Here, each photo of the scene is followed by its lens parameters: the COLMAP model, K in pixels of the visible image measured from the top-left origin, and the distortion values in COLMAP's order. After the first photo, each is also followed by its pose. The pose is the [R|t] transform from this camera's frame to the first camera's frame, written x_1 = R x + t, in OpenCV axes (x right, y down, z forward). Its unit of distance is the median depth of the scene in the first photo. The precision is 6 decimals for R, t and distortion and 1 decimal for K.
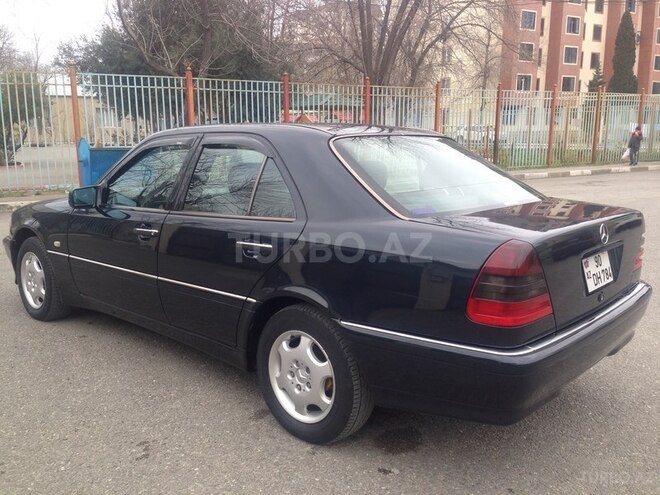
lens RADIAL K [[643.0, 0, 350.1], [0, 643.0, 247.3], [0, 0, 1]] dist [0.029718, -0.025586]
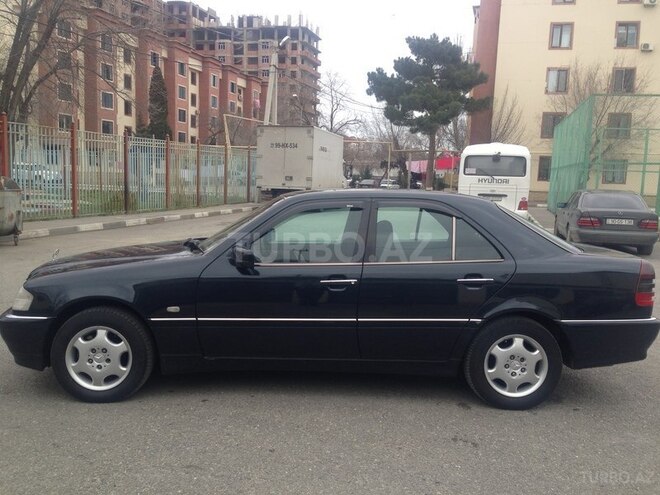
lens RADIAL K [[643.0, 0, 350.1], [0, 643.0, 247.3], [0, 0, 1]] dist [0.029718, -0.025586]
pose [[0.694385, -0.050651, 0.717819, -0.267742], [0.091897, 0.995594, -0.018646, -0.014905], [-0.713711, 0.078913, 0.695980, 0.042587]]
